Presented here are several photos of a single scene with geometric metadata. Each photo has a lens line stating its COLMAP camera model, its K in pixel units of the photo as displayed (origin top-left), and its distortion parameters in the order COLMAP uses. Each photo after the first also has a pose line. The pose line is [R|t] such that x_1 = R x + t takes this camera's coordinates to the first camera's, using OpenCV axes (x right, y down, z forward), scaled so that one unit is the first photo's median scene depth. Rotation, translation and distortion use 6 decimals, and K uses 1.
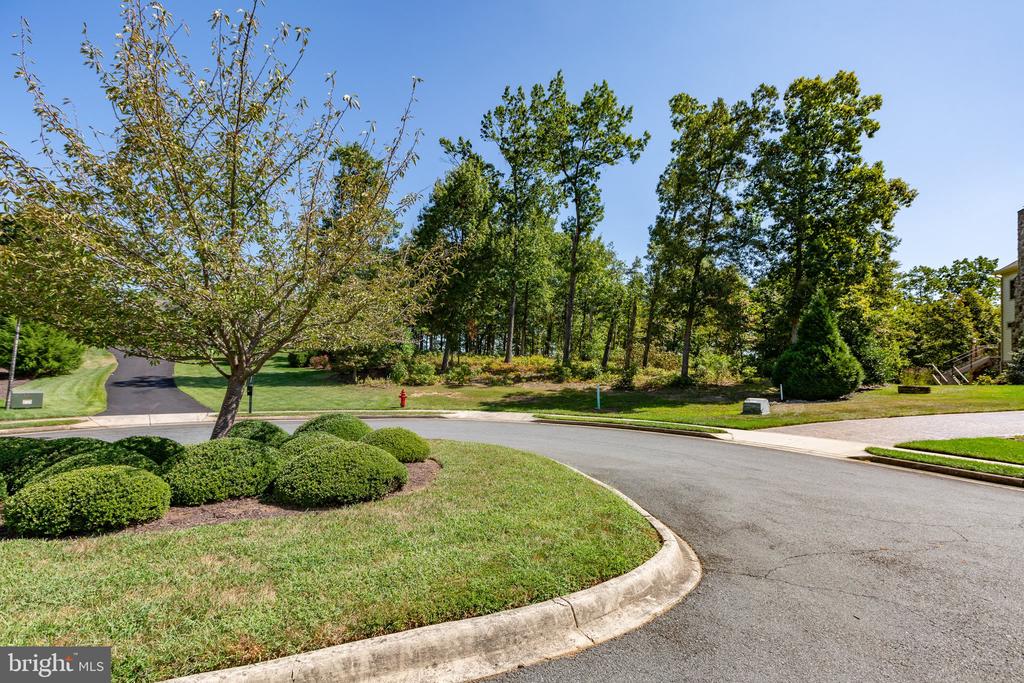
lens RADIAL K [[464.0, 0, 501.5], [0, 464.0, 343.5], [0, 0, 1]] dist [-0.004790, -0.000243]
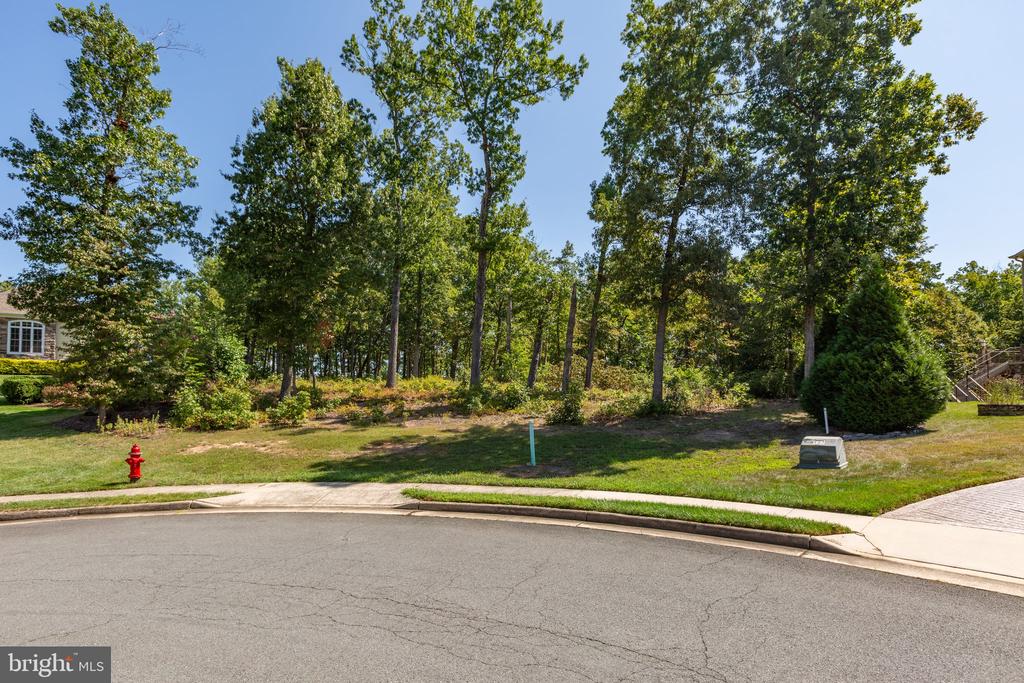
lens RADIAL K [[557.7, 0, 511.3], [0, 557.7, 338.2], [0, 0, 1]] dist [-0.007798, -0.000865]
pose [[0.980003, -0.008571, 0.198800, 0.032594], [0.018400, 0.998695, -0.047646, 0.013435], [-0.198132, 0.050351, 0.978881, 0.206177]]
